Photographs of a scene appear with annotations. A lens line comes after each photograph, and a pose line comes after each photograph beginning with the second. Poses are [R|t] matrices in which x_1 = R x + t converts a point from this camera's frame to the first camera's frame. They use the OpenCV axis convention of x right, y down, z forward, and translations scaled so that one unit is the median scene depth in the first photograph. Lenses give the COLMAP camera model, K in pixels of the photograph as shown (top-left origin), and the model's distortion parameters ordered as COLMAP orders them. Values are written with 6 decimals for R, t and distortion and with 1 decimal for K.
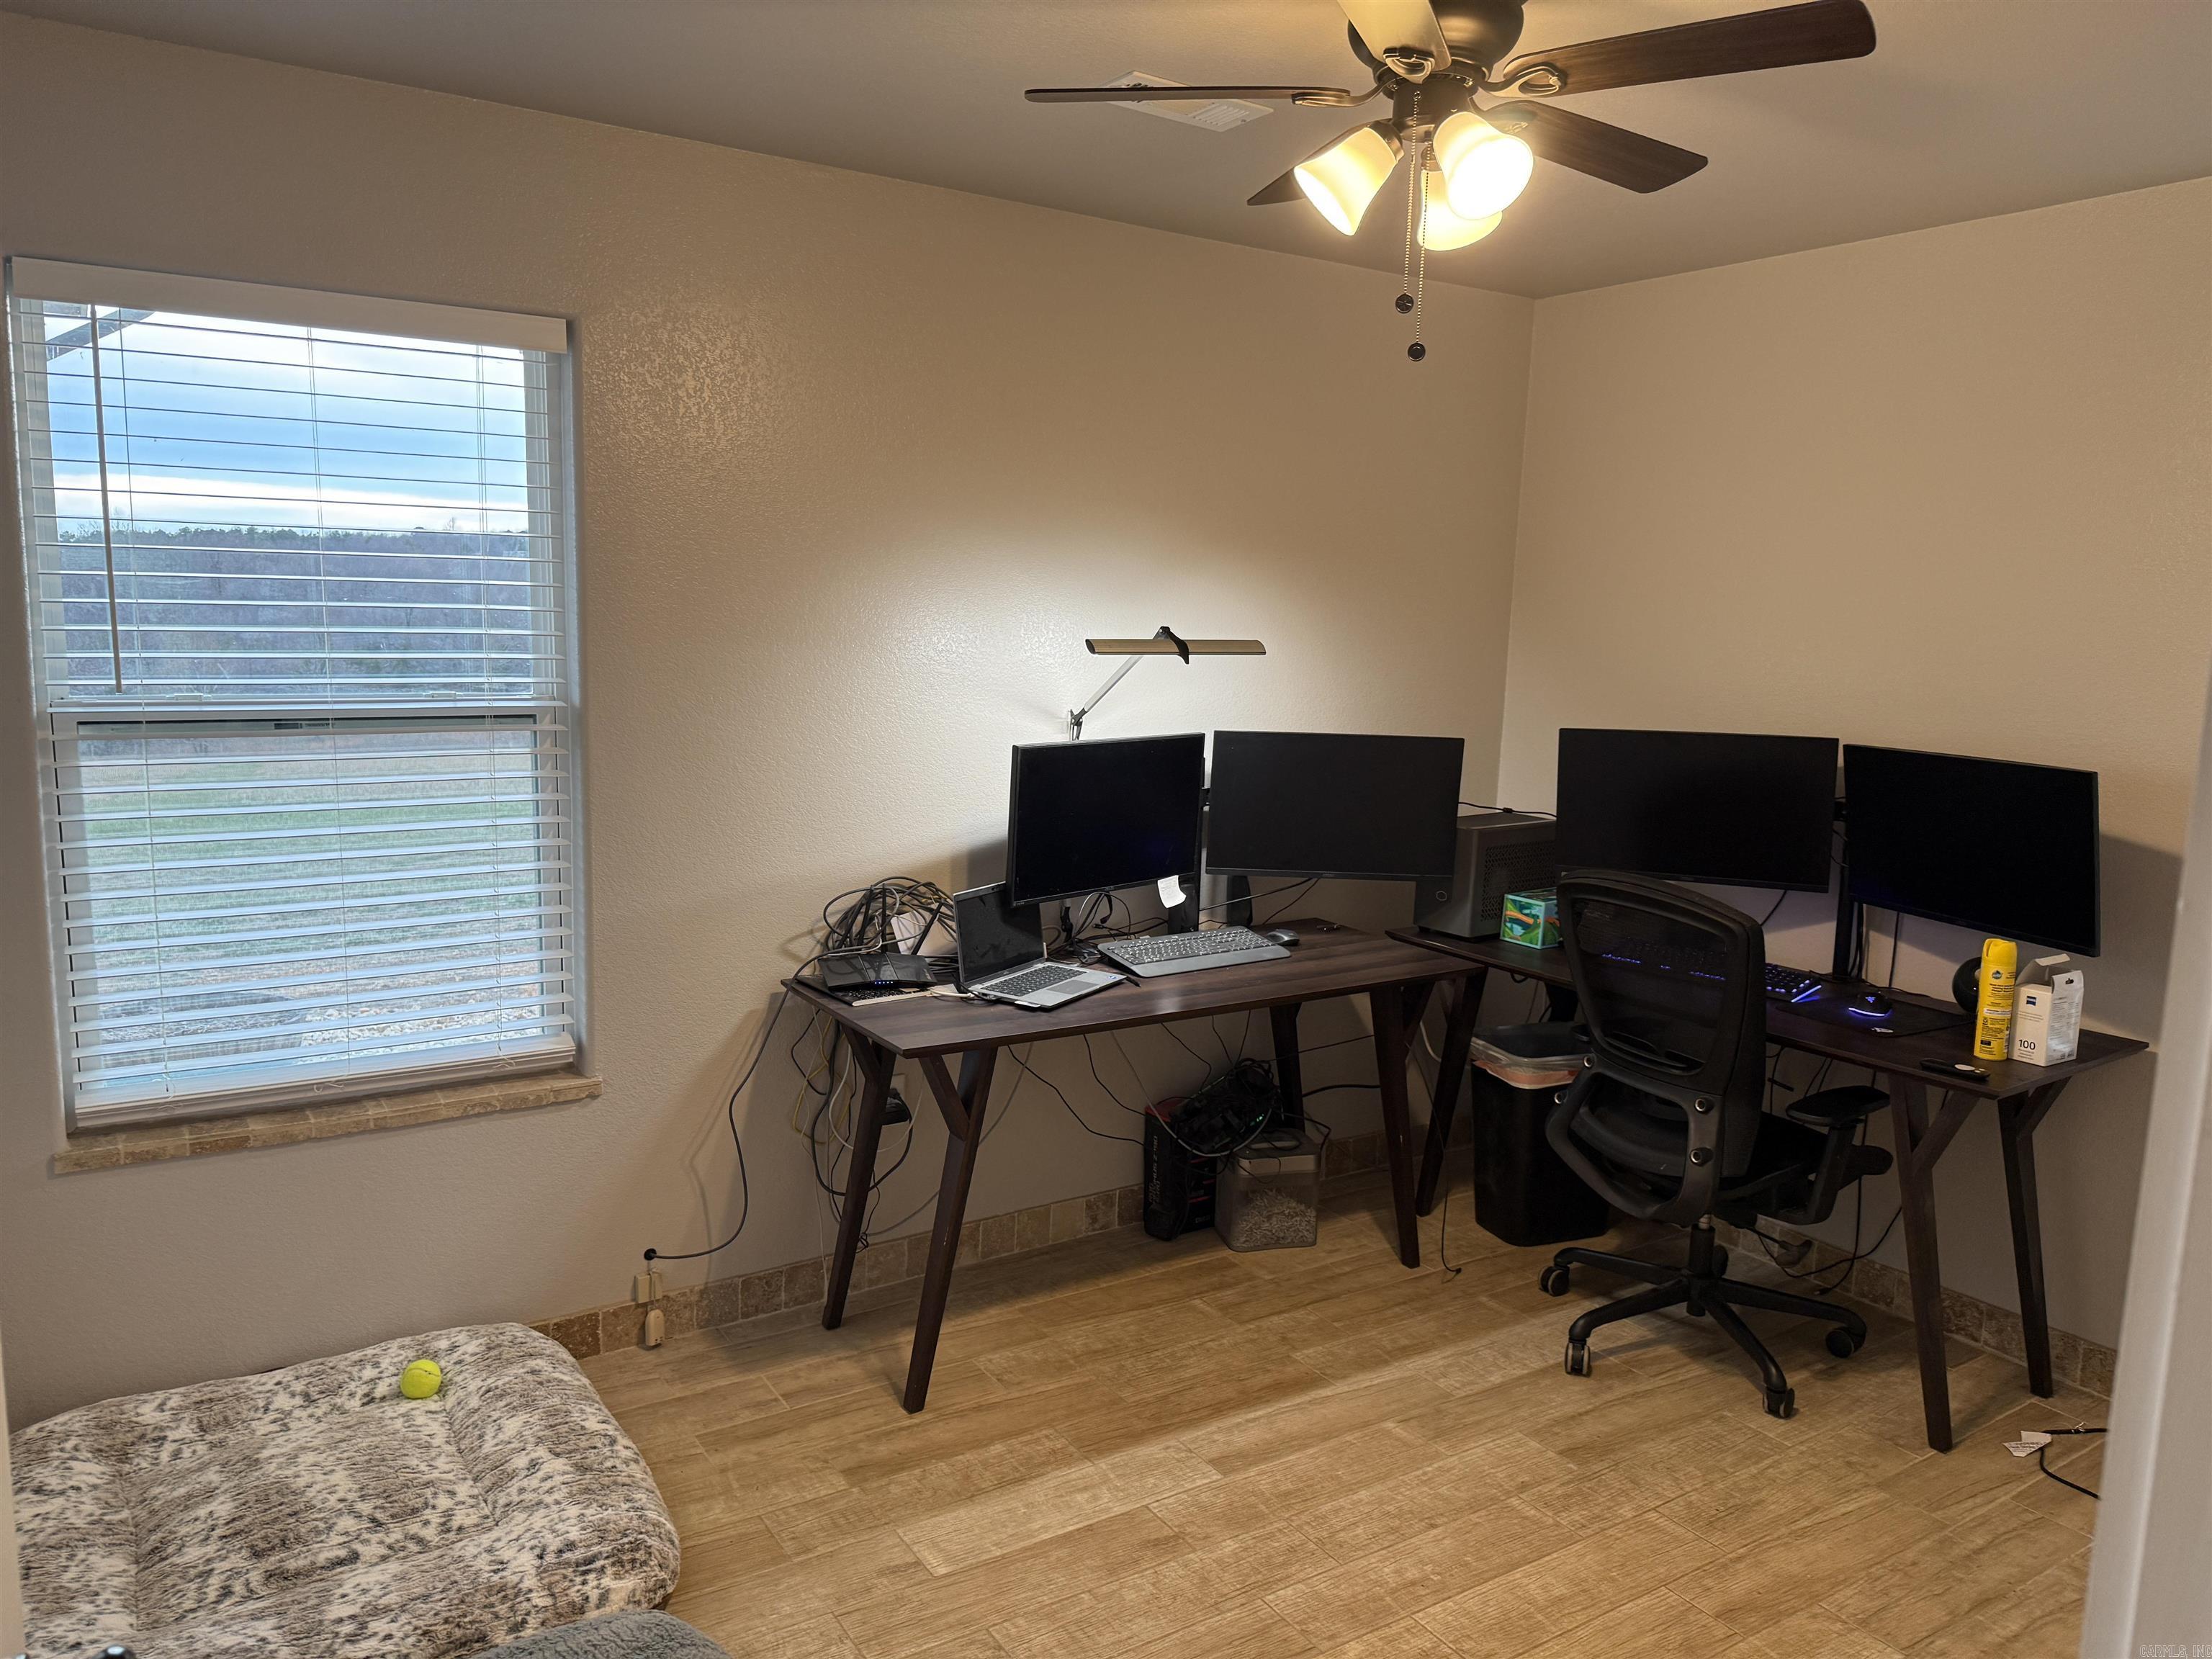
lens RADIAL K [[1555.0, 0, 1102.8], [0, 1555.0, 829.0], [0, 0, 1]] dist [0.006982, -0.008391]
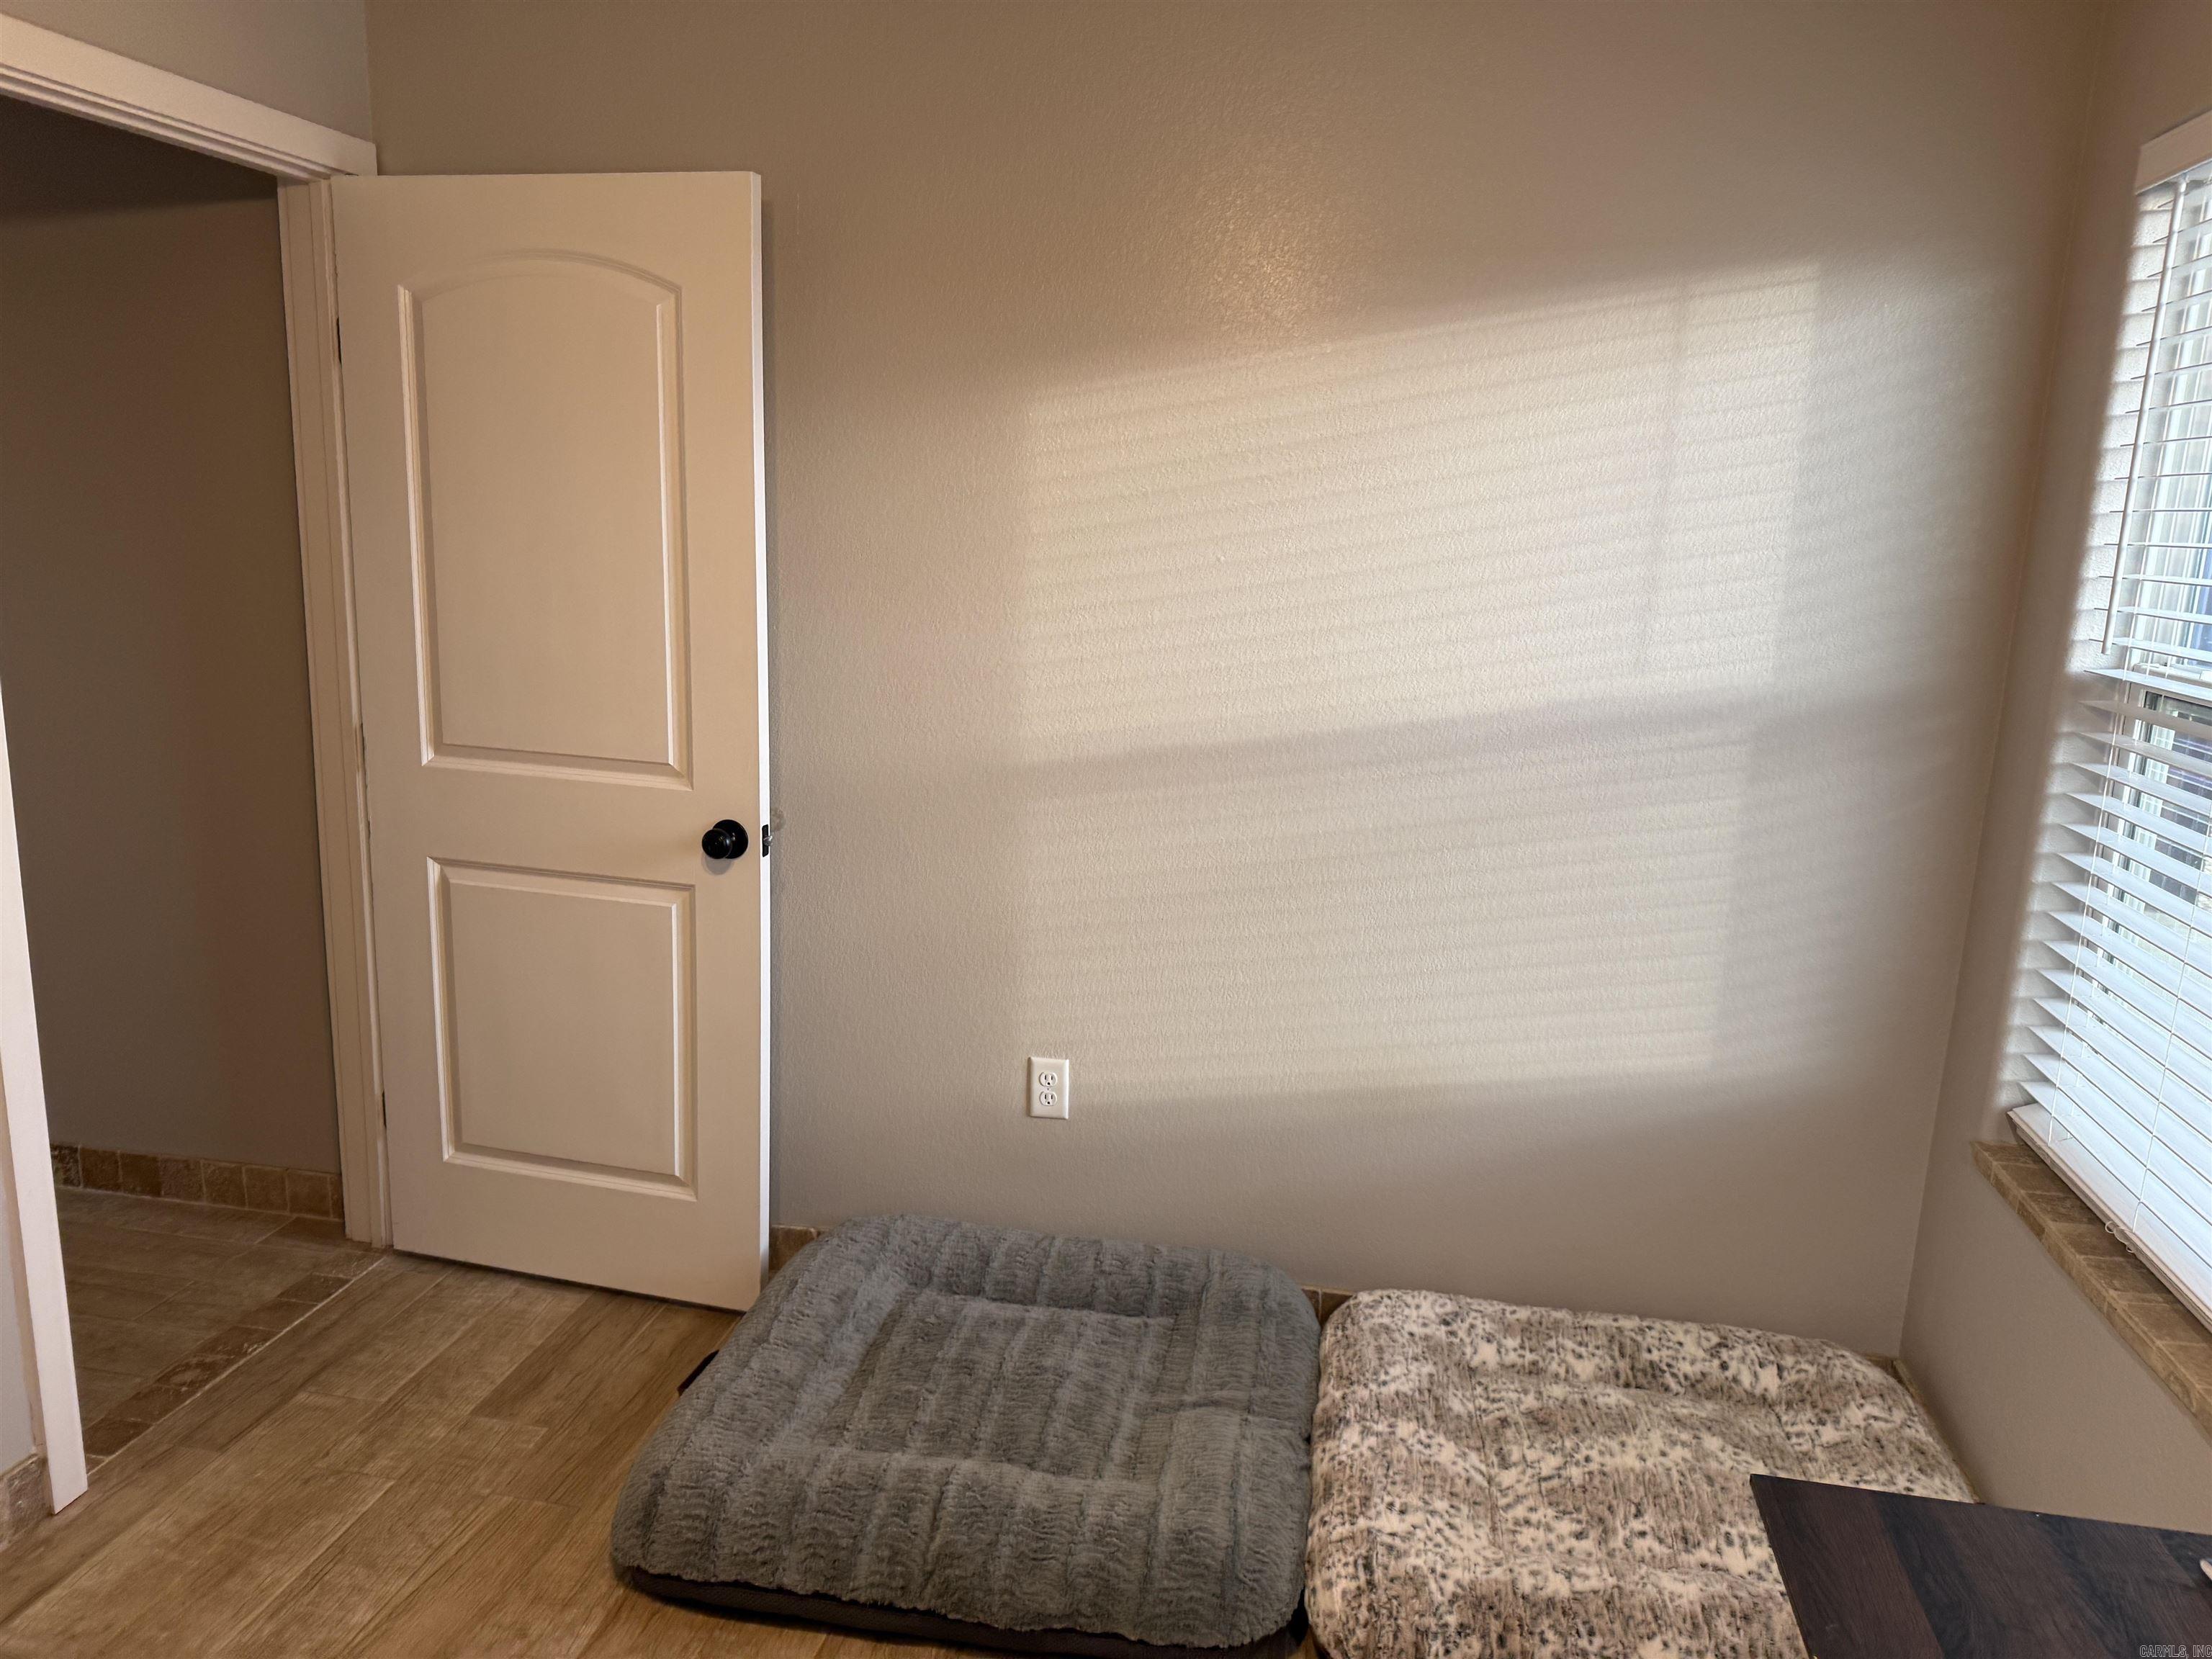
lens RADIAL K [[1555.0, 0, 1101.4], [0, 1555.0, 829.0], [0, 0, 1]] dist [0.006982, -0.008391]
pose [[-0.691273, 0.093315, -0.716543, 0.383199], [-0.158567, 0.947867, 0.276415, -0.159431], [0.704981, 0.304699, -0.640438, 1.339208]]
